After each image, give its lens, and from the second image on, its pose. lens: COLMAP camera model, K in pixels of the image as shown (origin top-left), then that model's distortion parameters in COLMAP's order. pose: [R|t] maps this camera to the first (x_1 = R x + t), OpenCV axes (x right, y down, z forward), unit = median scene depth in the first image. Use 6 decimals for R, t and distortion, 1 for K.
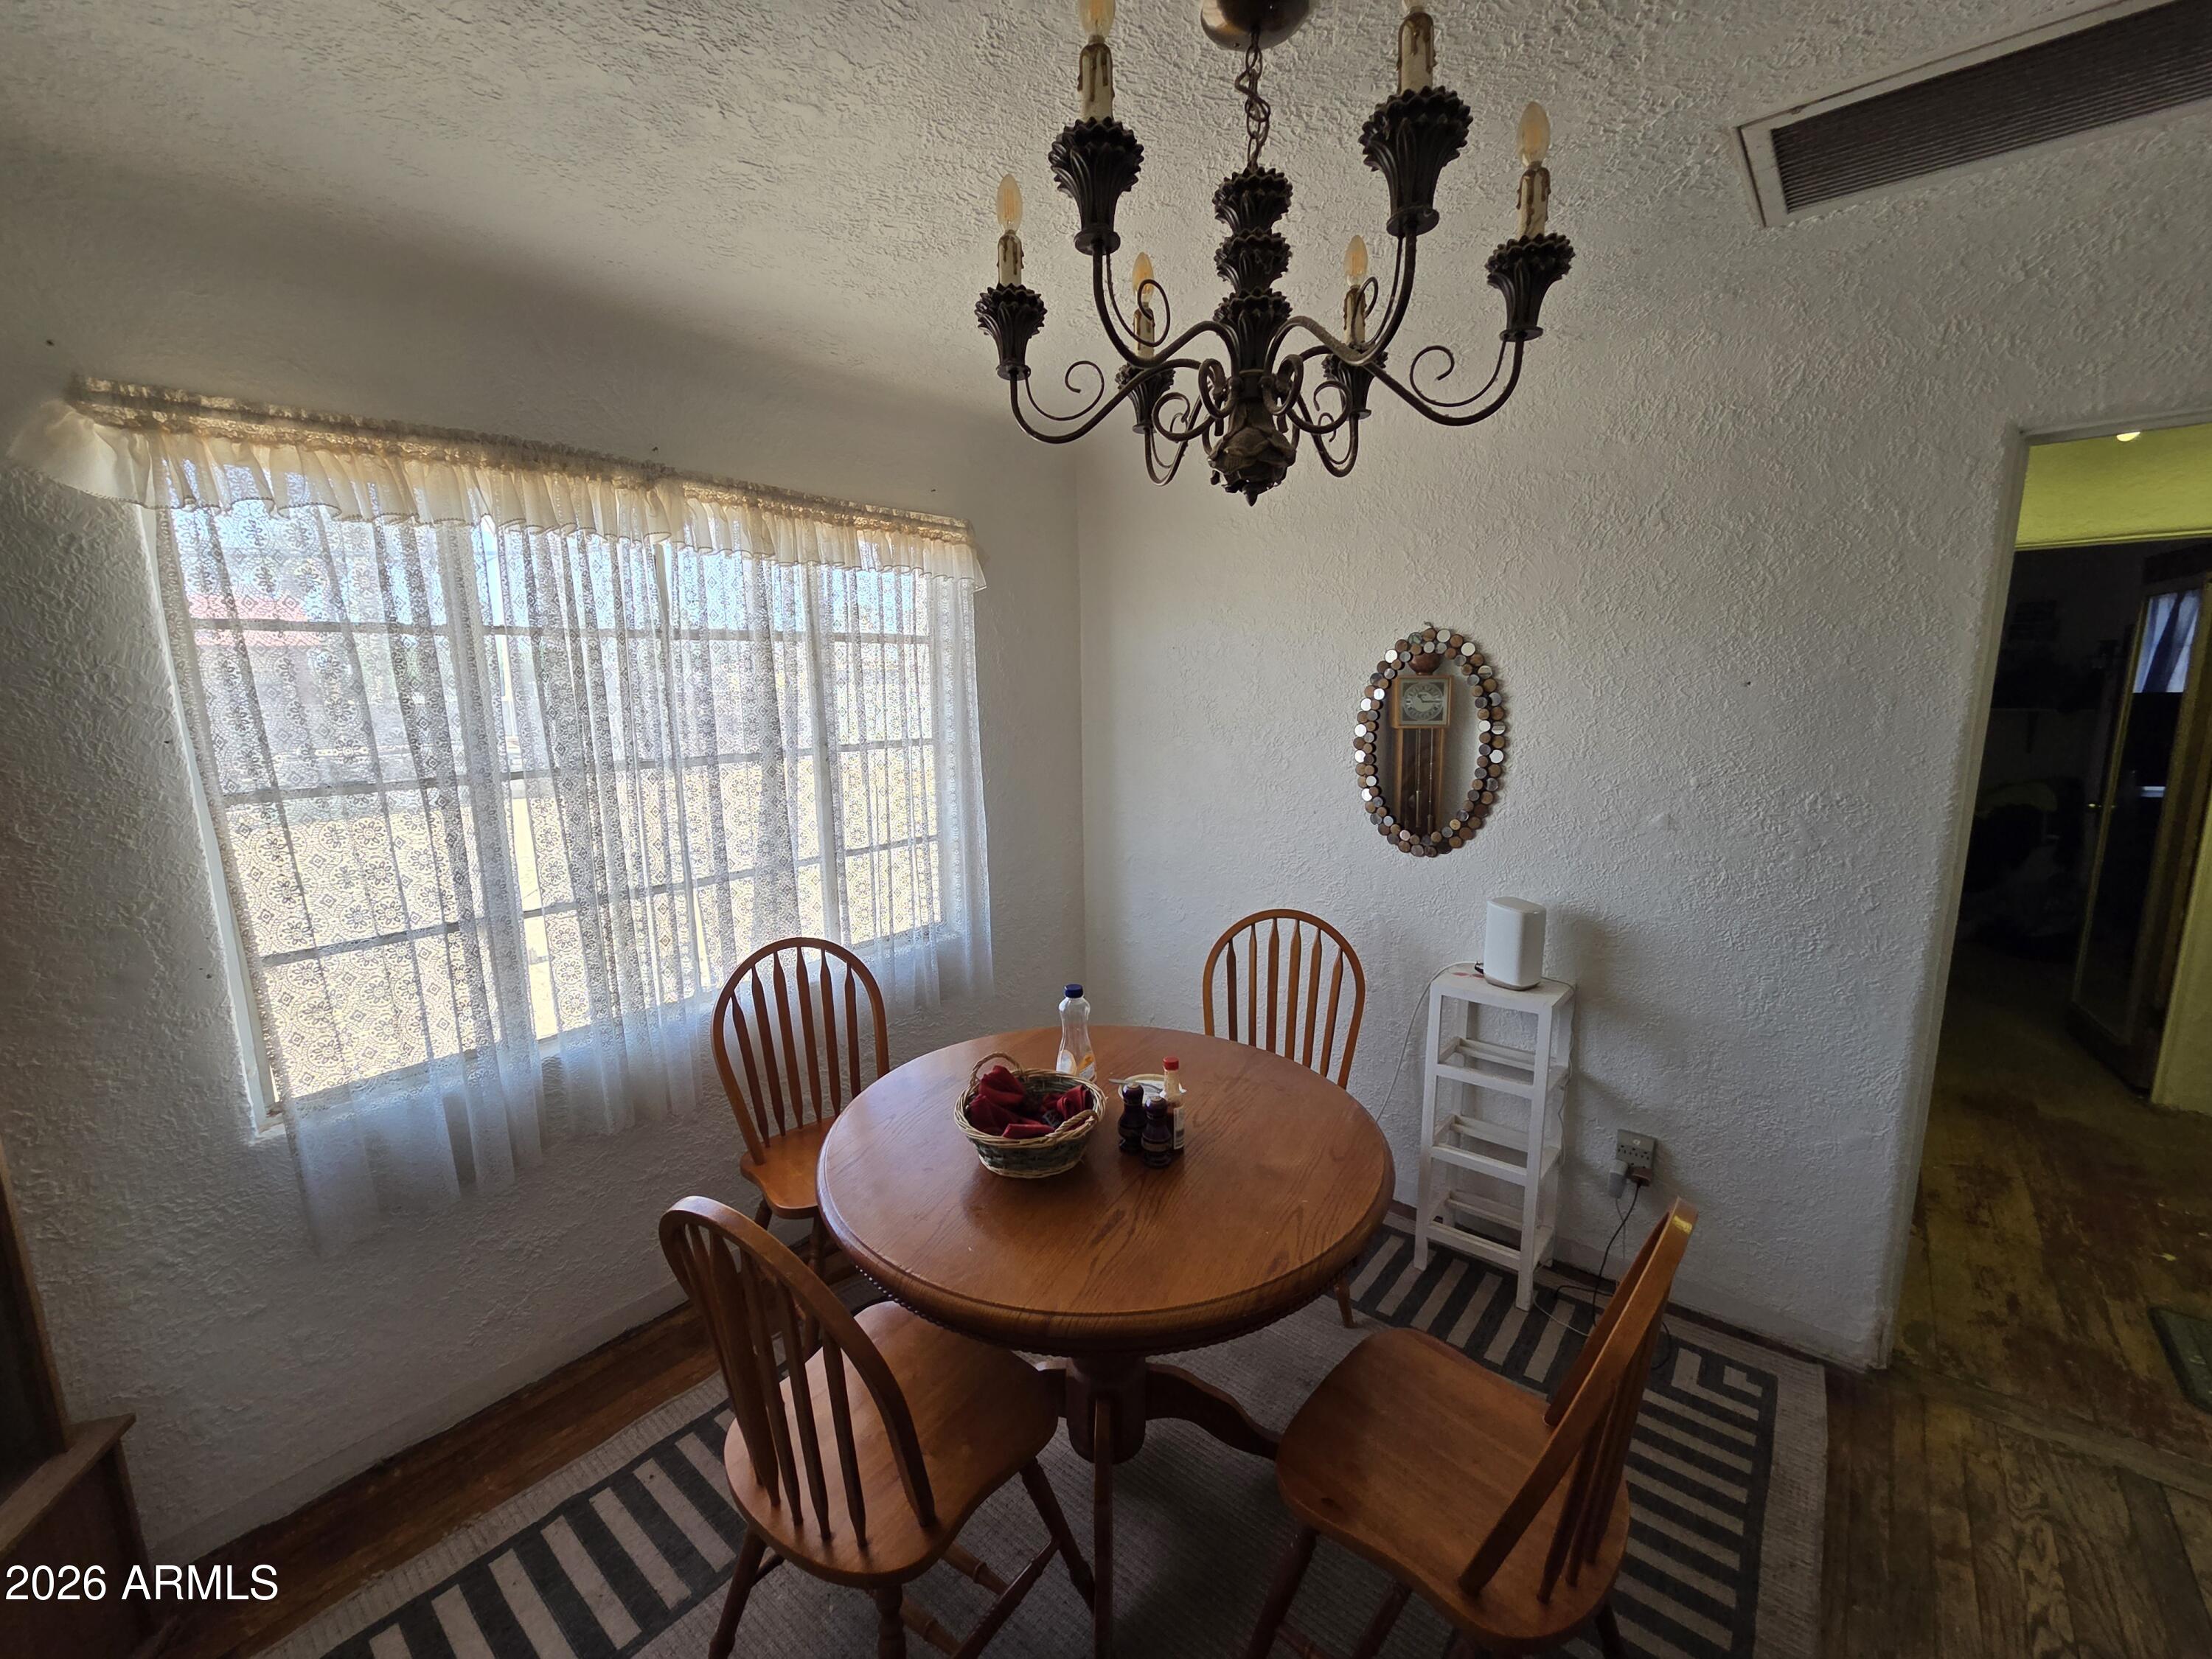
lens RADIAL K [[908.9, 0, 1095.5], [0, 908.9, 835.3], [0, 0, 1]] dist [0.005577, -0.000042]
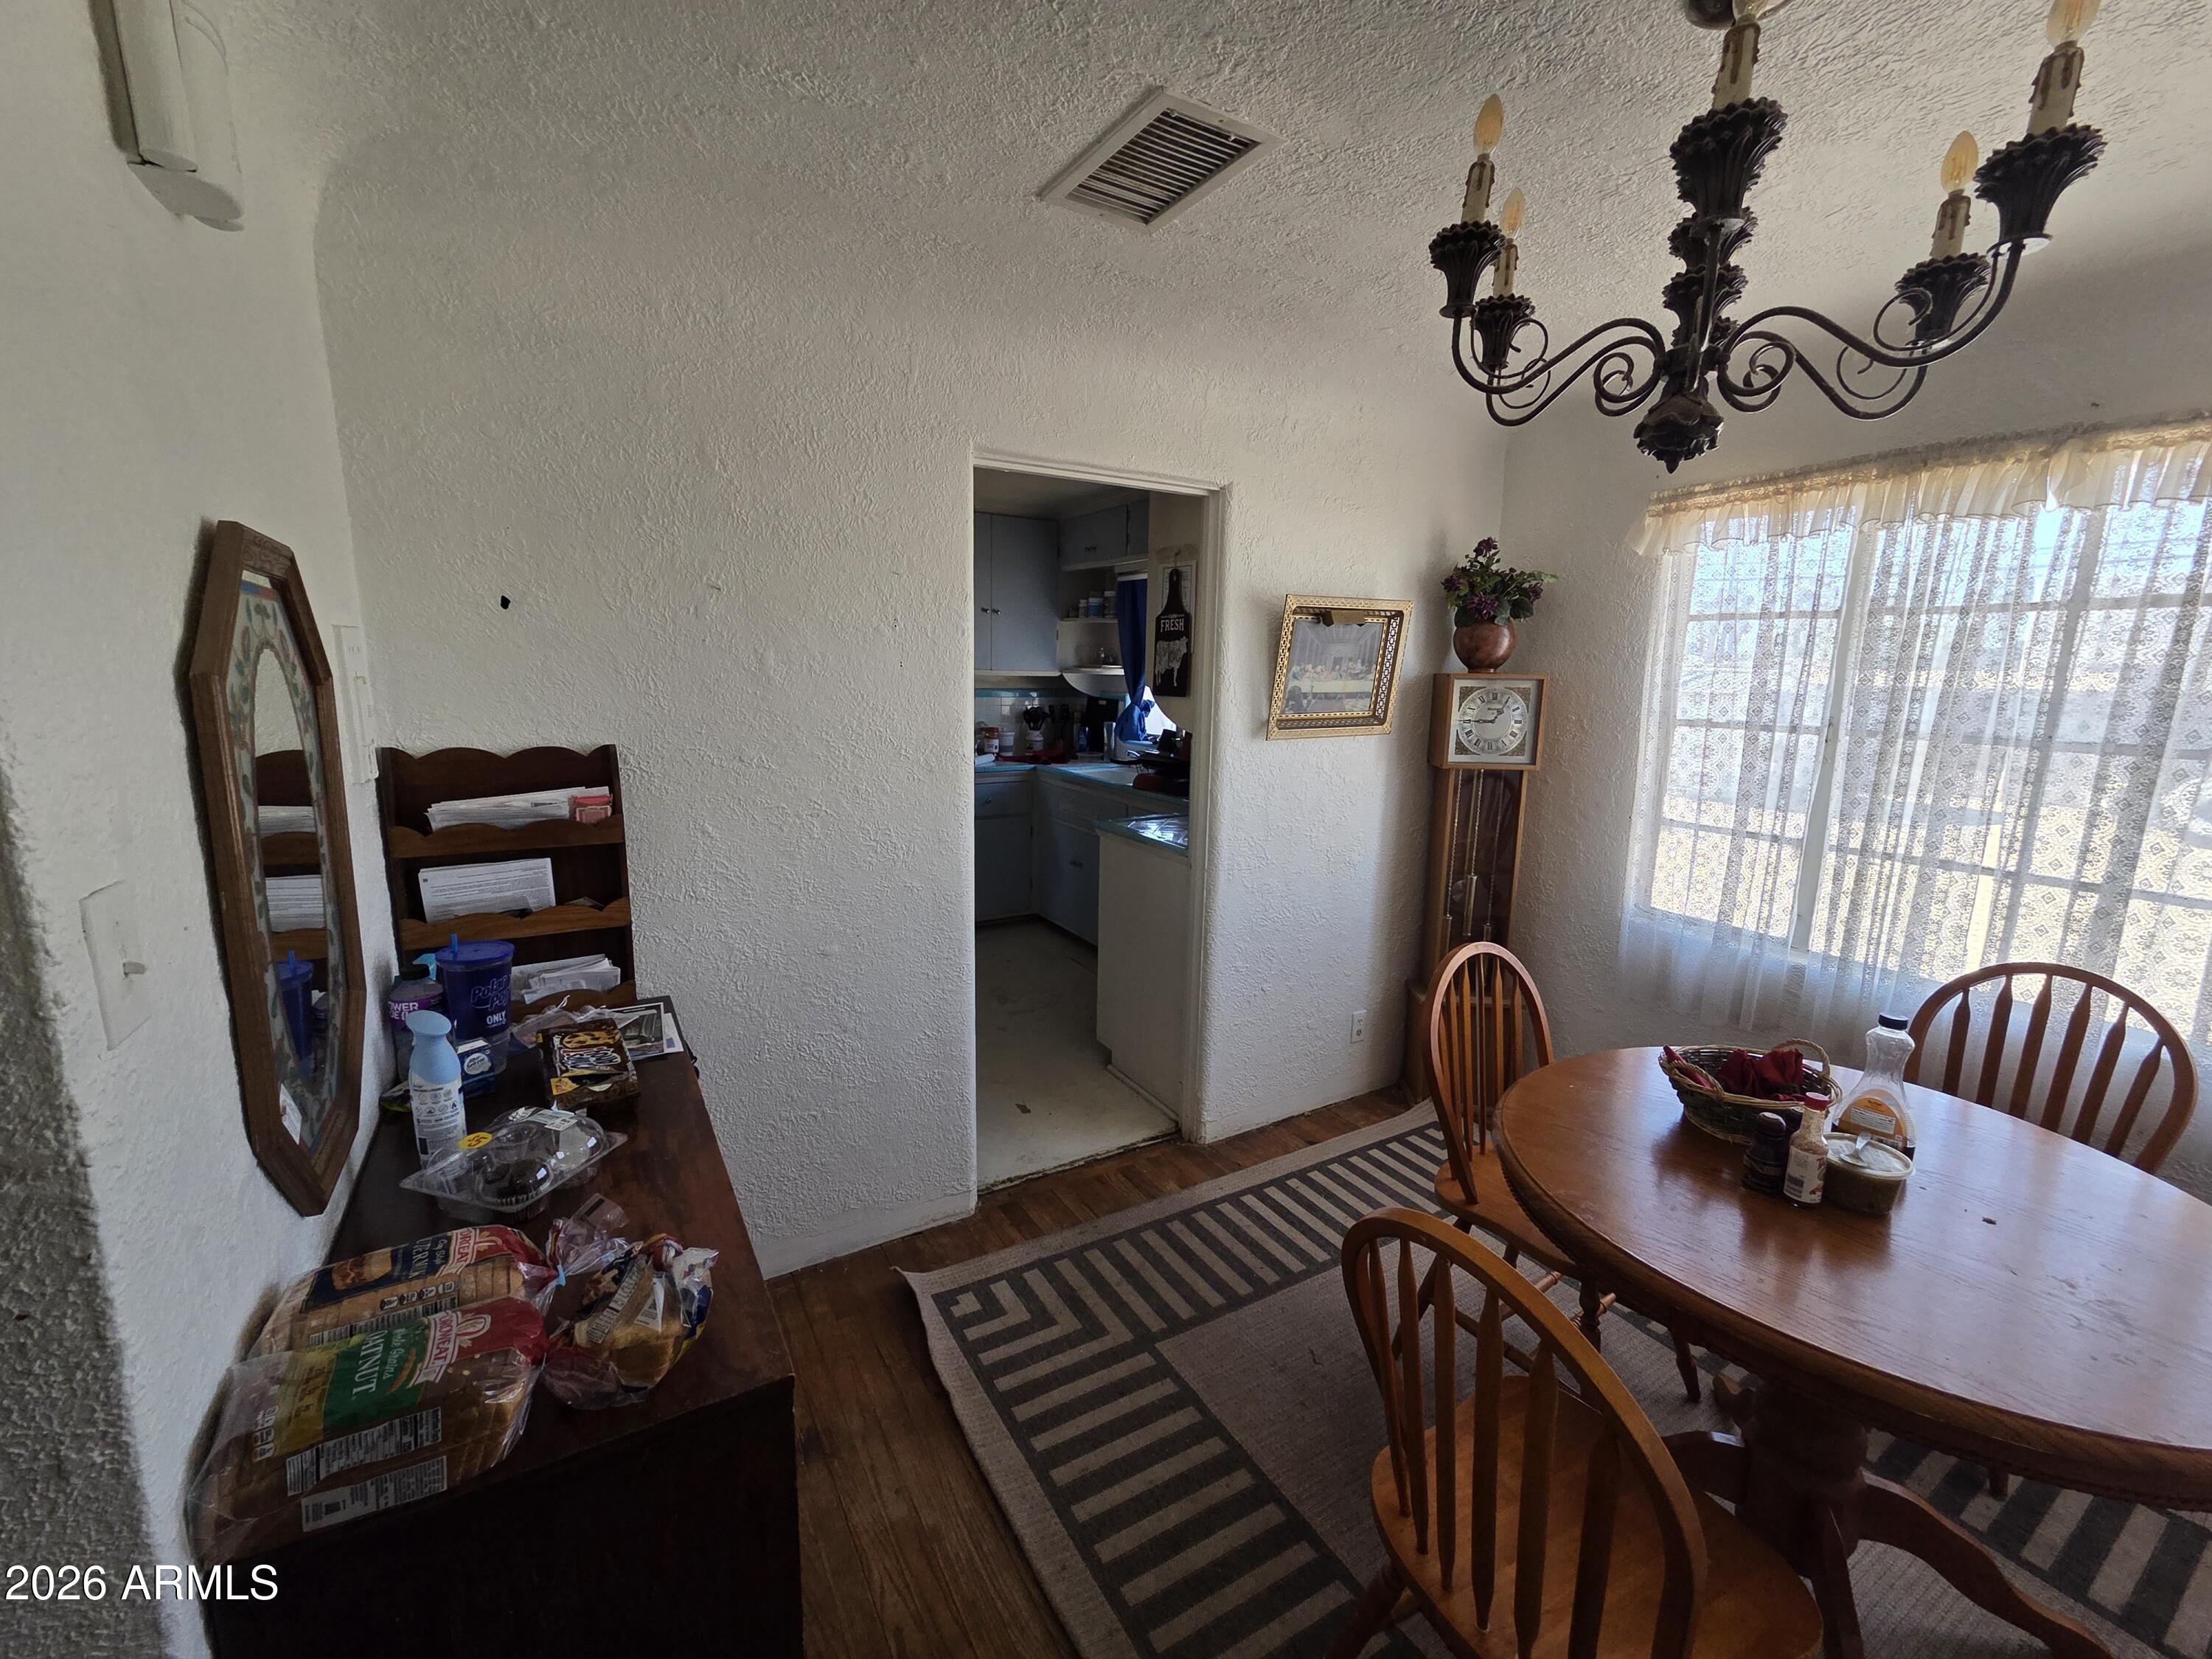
lens RADIAL K [[908.9, 0, 1105.8], [0, 908.9, 828.2], [0, 0, 1]] dist [0.005577, -0.000042]
pose [[-0.328579, 0.176263, -0.927883, 0.727983], [-0.178371, 0.953171, 0.244231, -0.055224], [0.927480, 0.245757, -0.281751, 0.396958]]
